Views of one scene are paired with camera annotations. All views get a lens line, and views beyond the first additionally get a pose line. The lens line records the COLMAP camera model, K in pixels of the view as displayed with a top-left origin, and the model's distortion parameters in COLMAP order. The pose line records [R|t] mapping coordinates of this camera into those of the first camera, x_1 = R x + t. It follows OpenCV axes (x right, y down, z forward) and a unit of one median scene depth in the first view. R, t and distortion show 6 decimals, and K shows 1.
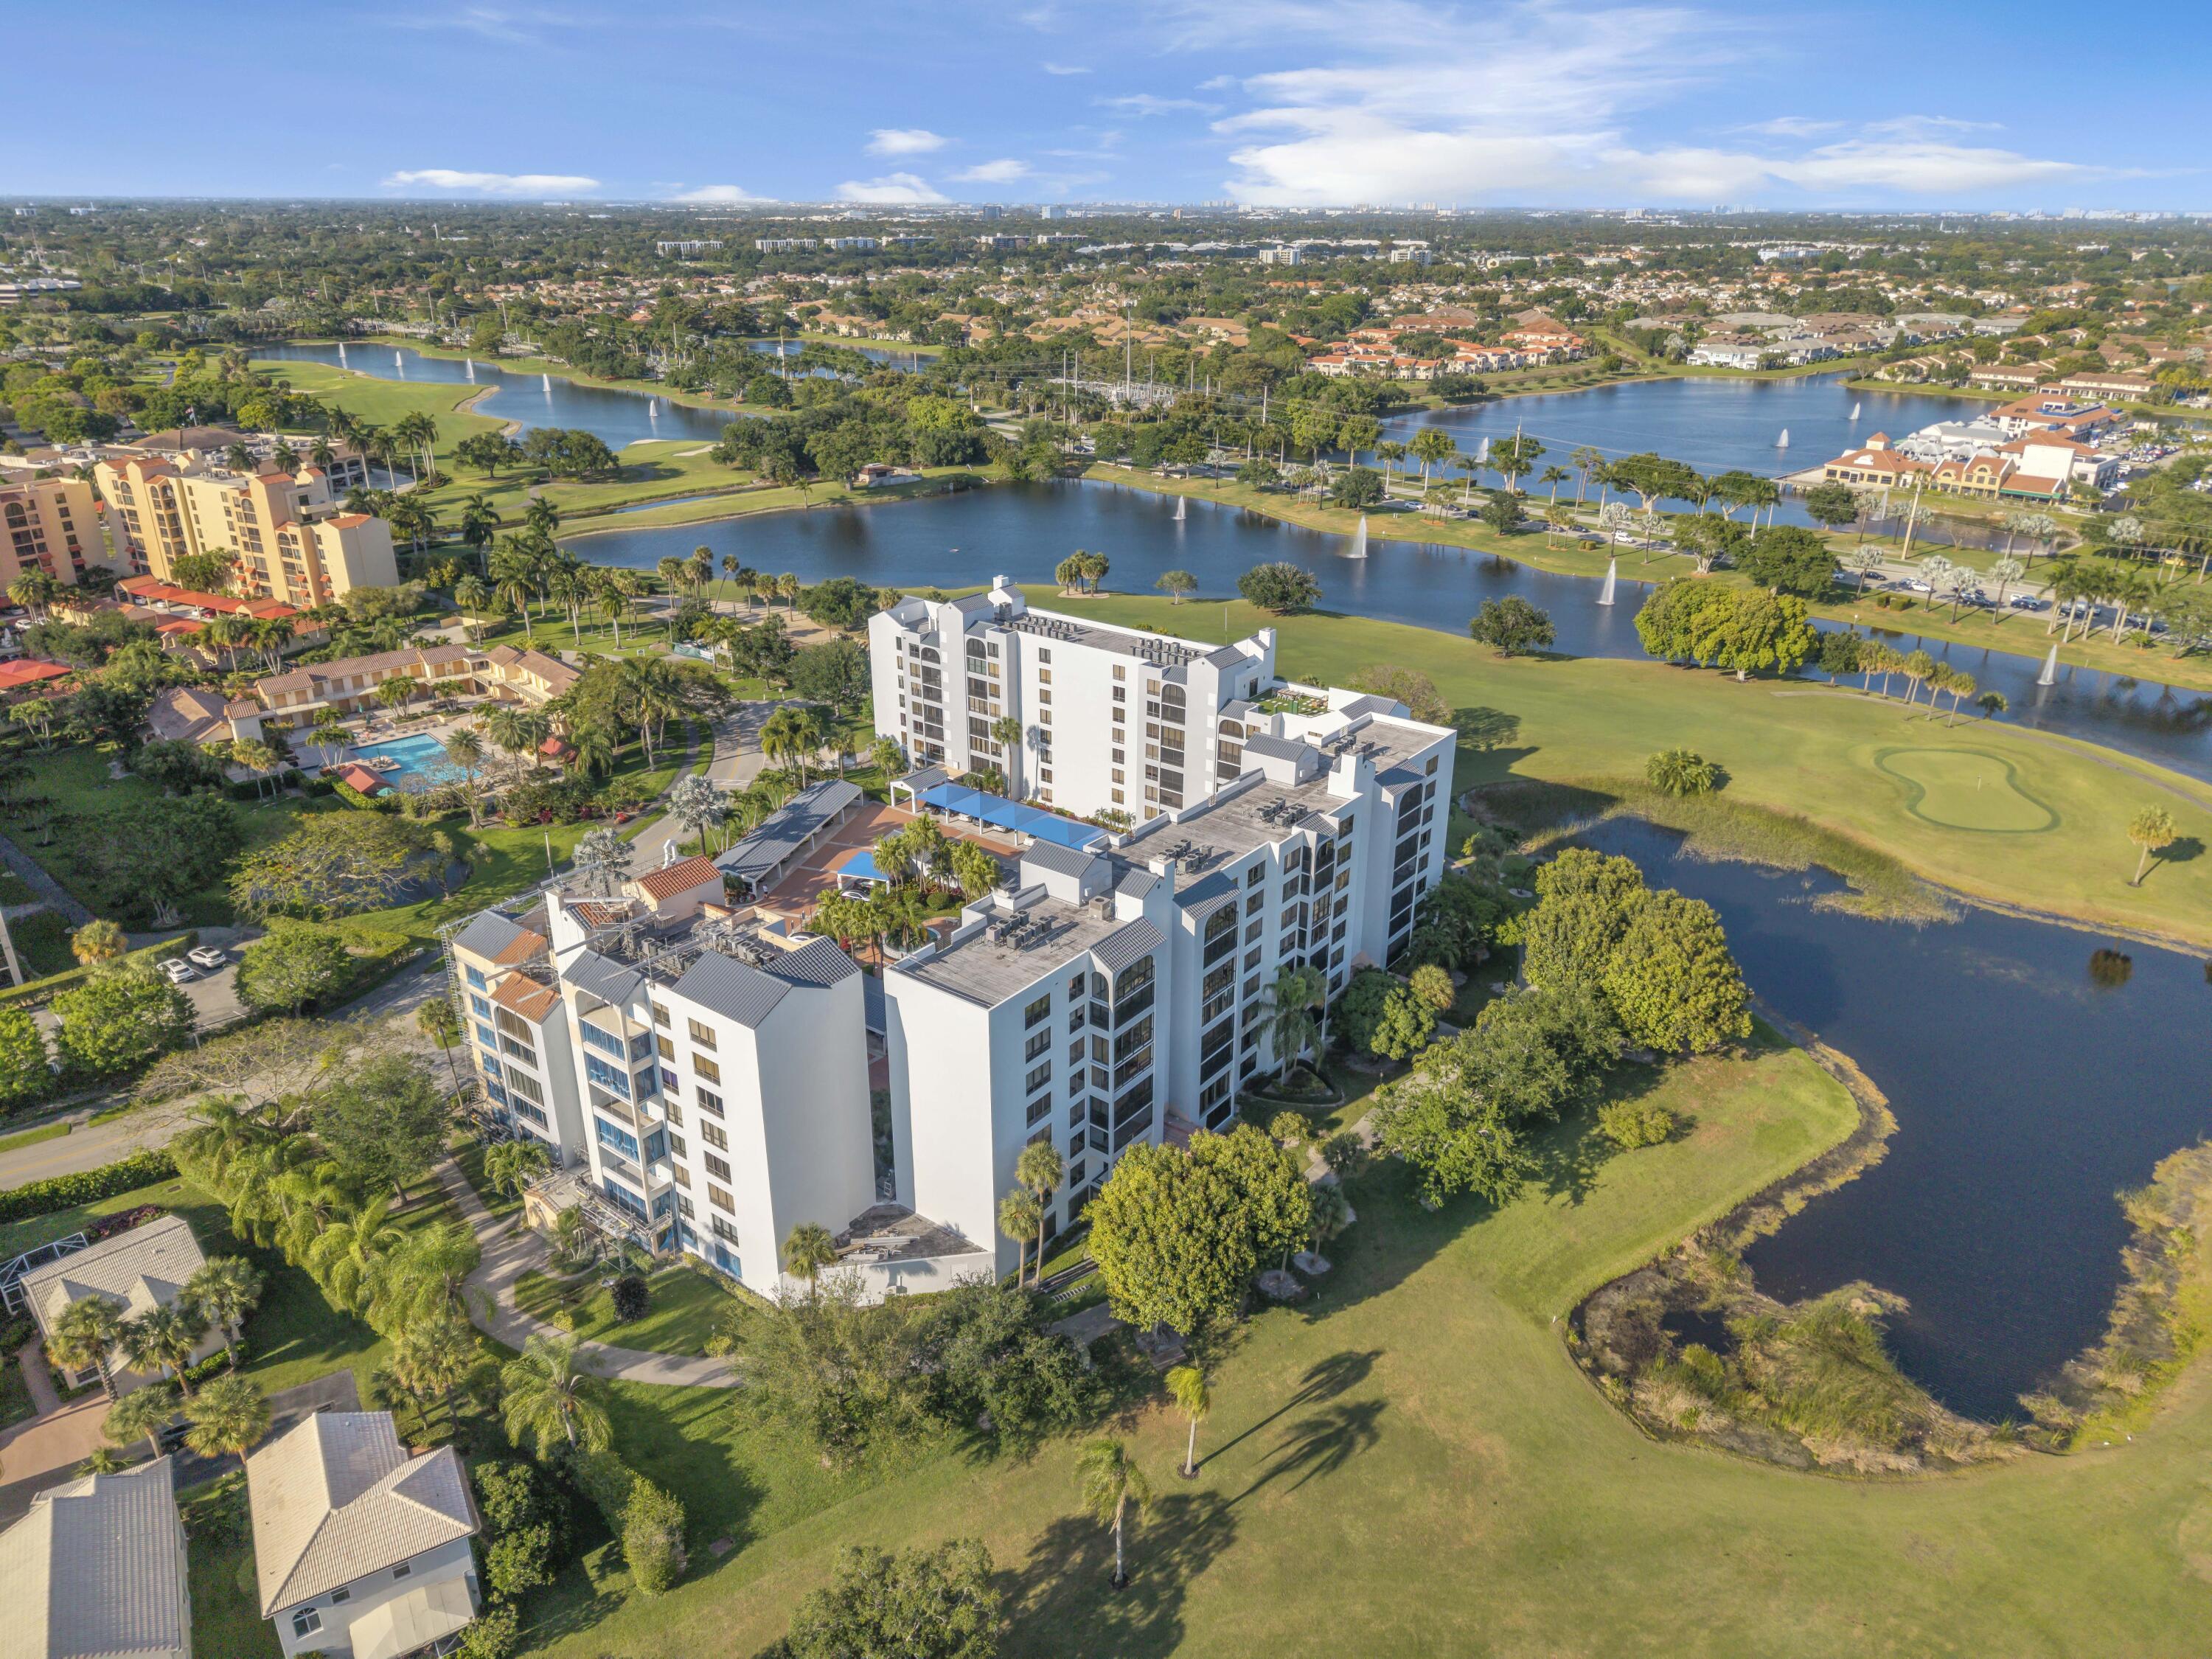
lens RADIAL K [[1497.2, 0, 1104.0], [0, 1497.2, 831.6], [0, 0, 1]] dist [0.006989, -0.004273]
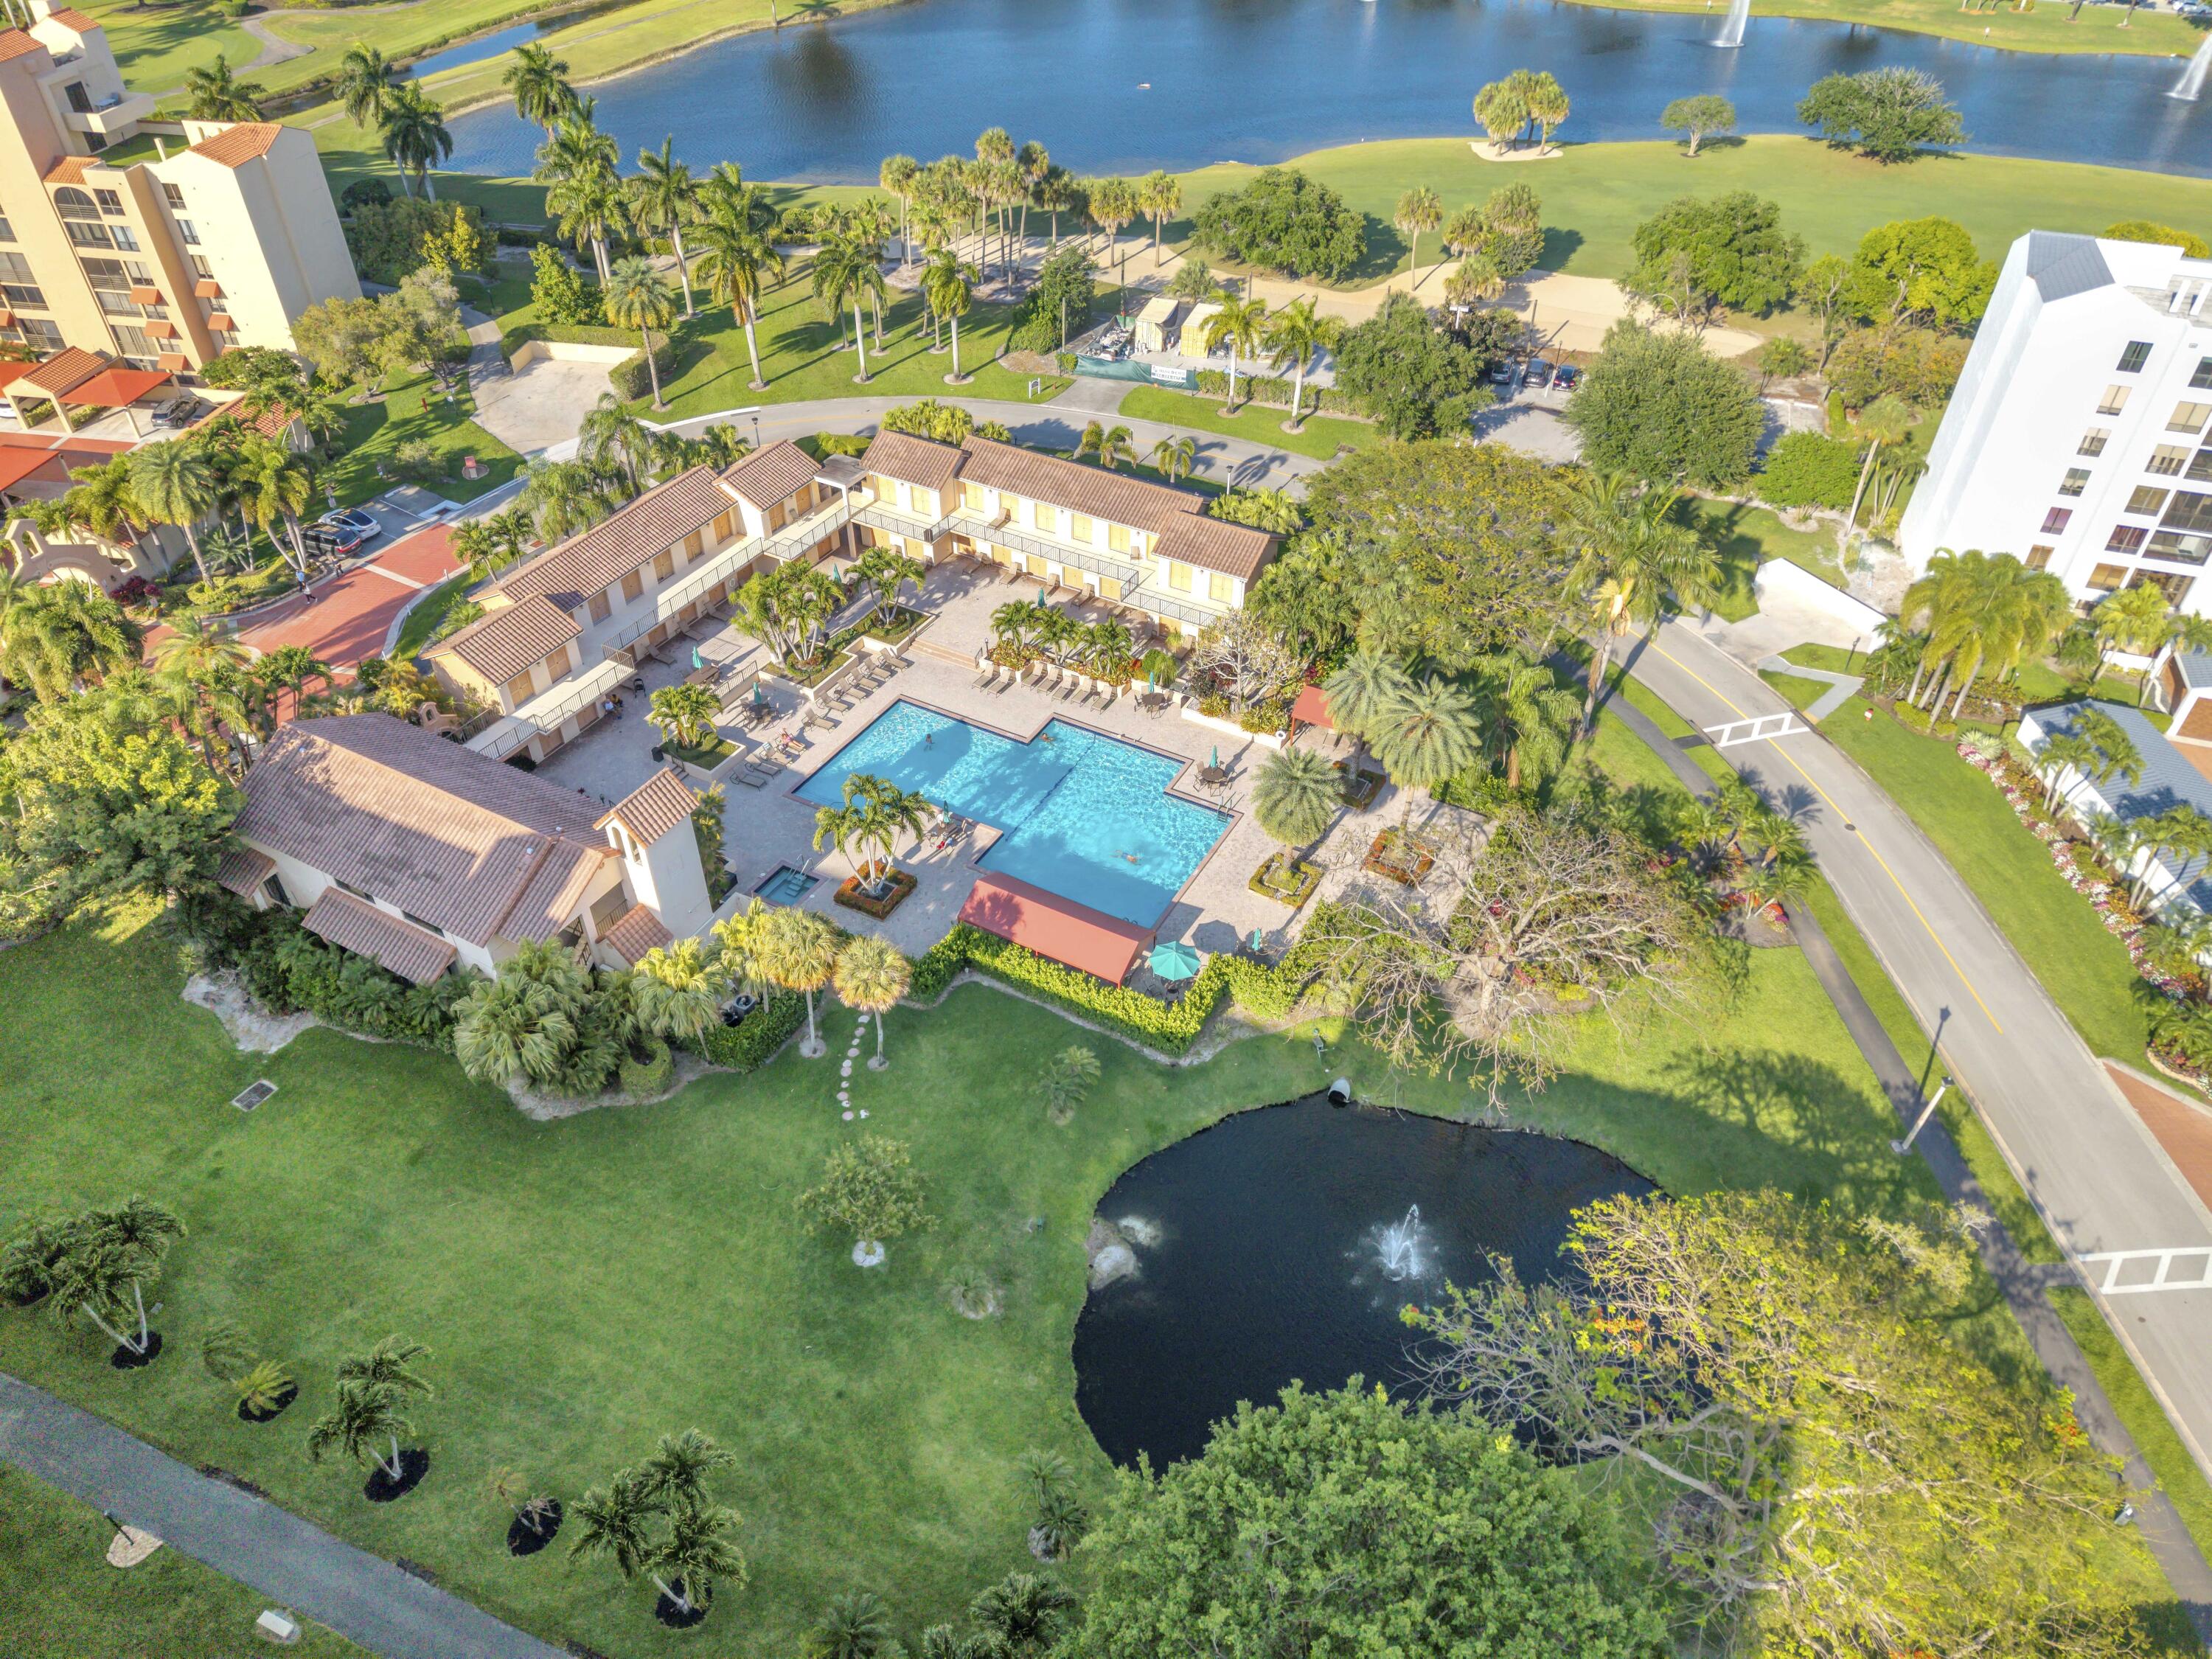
lens RADIAL K [[1497.2, 0, 1111.8], [0, 1497.2, 832.7], [0, 0, 1]] dist [0.006989, -0.004273]
pose [[0.946199, -0.207869, 0.247989, -0.414014], [0.123644, 0.940478, 0.316565, -0.126592], [-0.299033, -0.268871, 0.915581, 0.480981]]
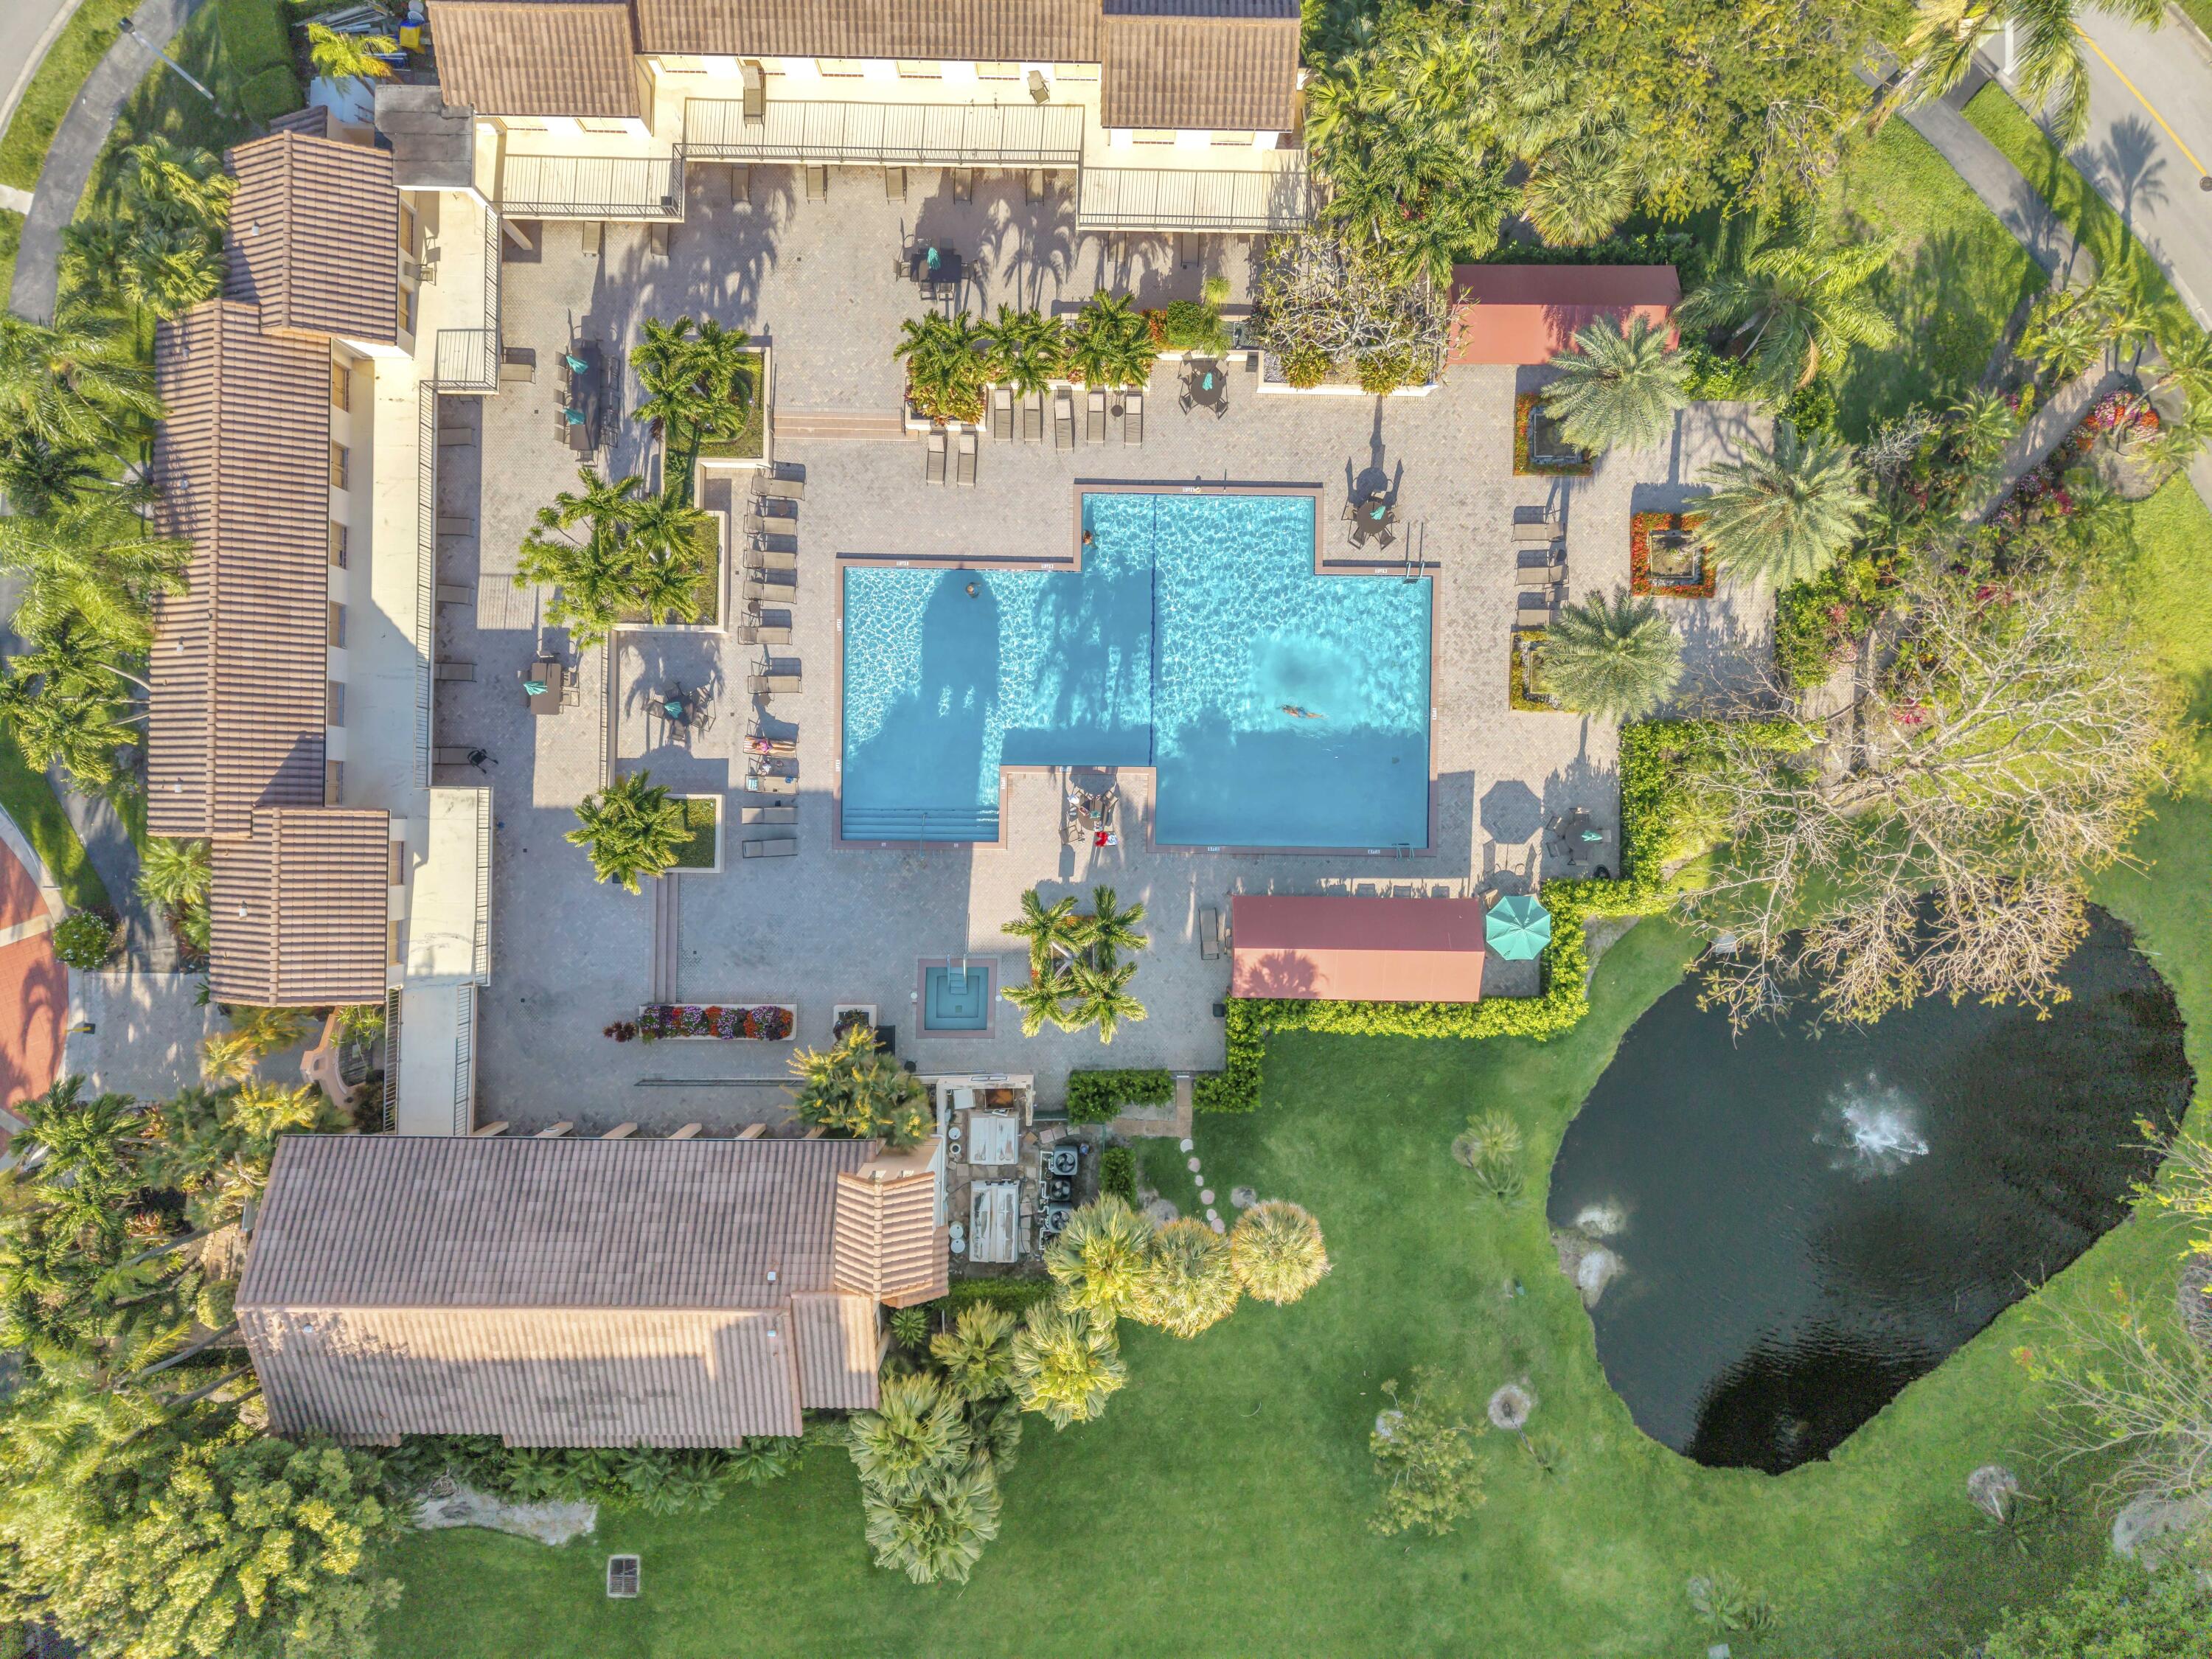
lens RADIAL K [[1497.2, 0, 1123.0], [0, 1497.2, 842.1], [0, 0, 1]] dist [0.006989, -0.004273]
pose [[0.682547, -0.730842, 0.000865, -0.370430], [0.279786, 0.262391, 0.923510, -0.231418], [-0.675167, -0.630097, 0.383573, 0.683348]]
